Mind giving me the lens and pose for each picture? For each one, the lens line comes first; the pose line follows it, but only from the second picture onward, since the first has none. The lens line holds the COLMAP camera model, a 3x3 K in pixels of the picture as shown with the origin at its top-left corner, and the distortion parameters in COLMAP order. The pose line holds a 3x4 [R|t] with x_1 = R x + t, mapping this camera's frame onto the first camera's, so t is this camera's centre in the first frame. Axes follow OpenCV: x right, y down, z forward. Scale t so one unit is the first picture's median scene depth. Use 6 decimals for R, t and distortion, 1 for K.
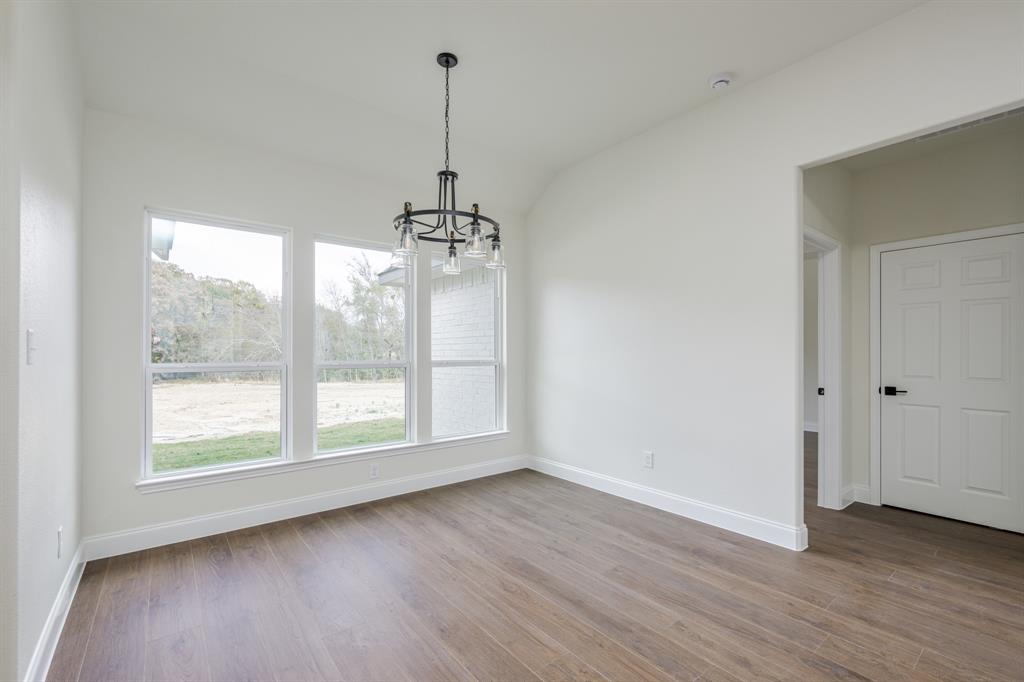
lens RADIAL K [[441.0, 0, 512.8], [0, 441.0, 352.8], [0, 0, 1]] dist [0.000635, 0.000104]
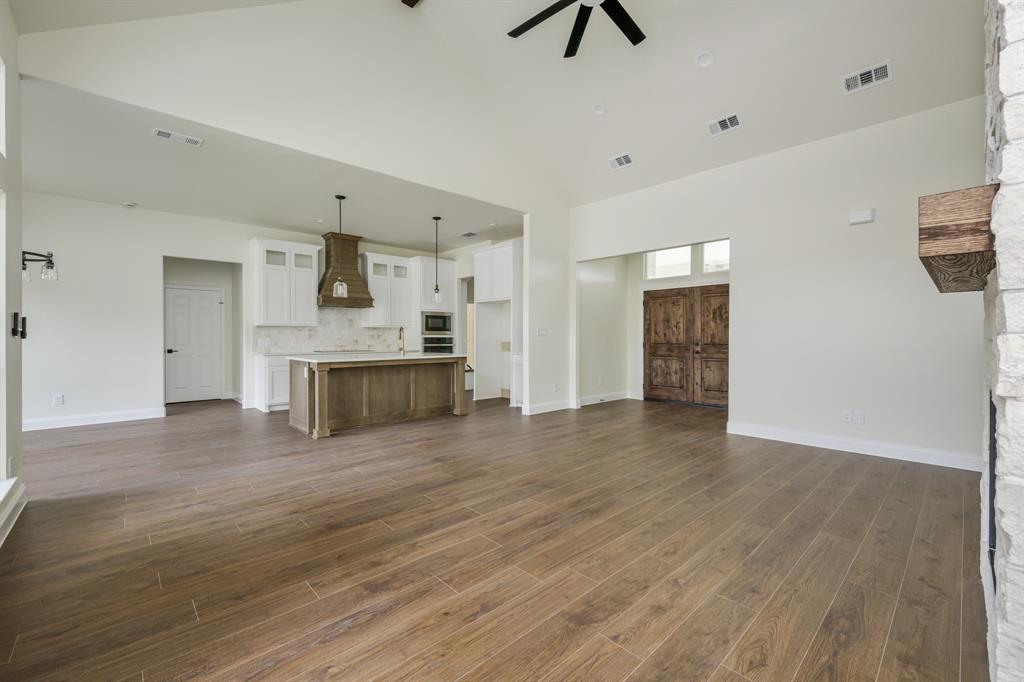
lens RADIAL K [[424.7, 0, 516.4], [0, 424.7, 338.0], [0, 0, 1]] dist [0.000750, 0.000038]
pose [[-0.090749, -0.002463, 0.995871, -1.763596], [0.000957, 0.999996, 0.002560, 0.019136], [-0.995873, 0.001185, -0.090746, -0.662518]]
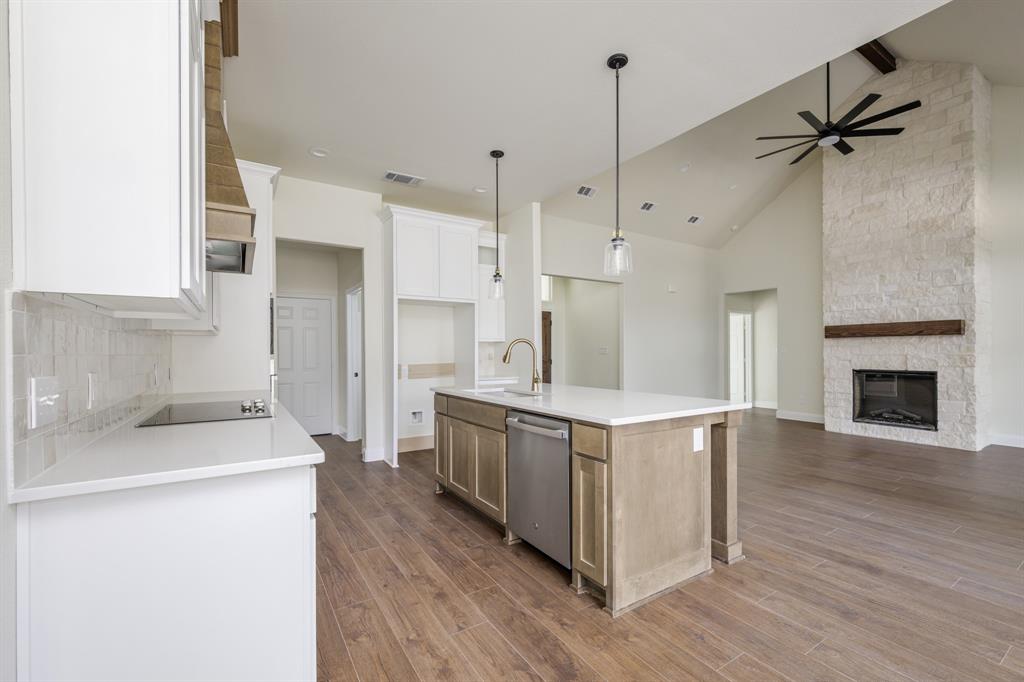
lens RADIAL K [[425.5, 0, 516.5], [0, 425.5, 353.1], [0, 0, 1]] dist [0.000045, 0.000091]
pose [[-0.994405, 0.002767, 0.105601, 0.444328], [0.002794, 0.999996, 0.000109, 0.002278], [-0.105600, 0.000404, -0.994409, 0.958358]]
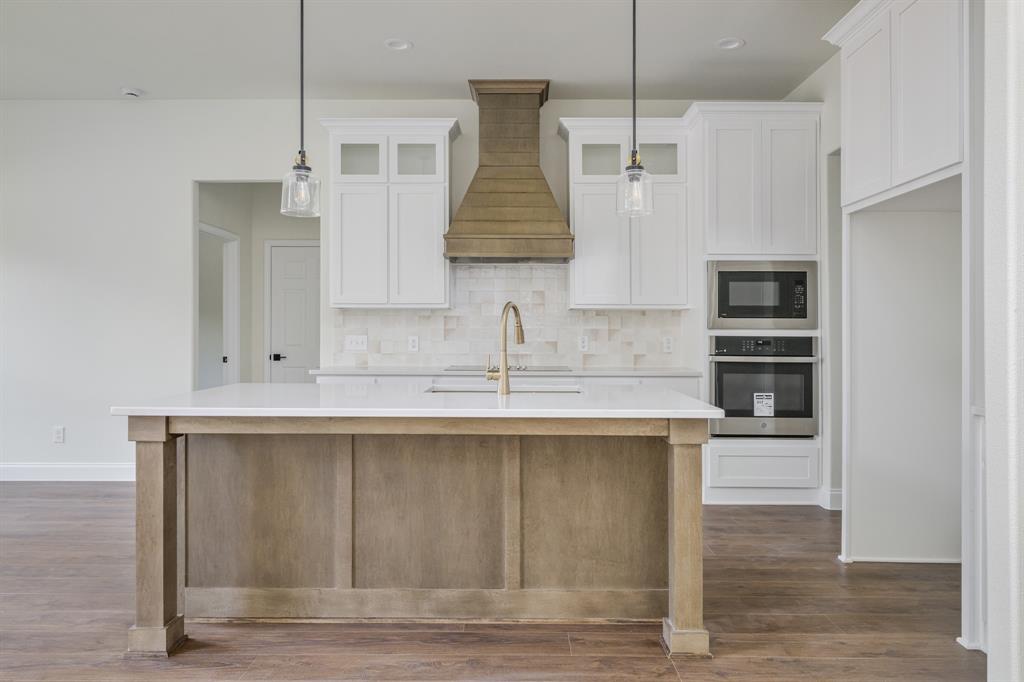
lens RADIAL K [[694.8, 0, 514.5], [0, 694.8, 335.4], [0, 0, 1]] dist [0.000325, 0.000651]
pose [[0.627551, -0.003569, 0.778567, -0.334345], [-0.003009, 0.999971, 0.007009, 0.009181], [-0.778569, -0.006741, 0.627522, -0.975011]]
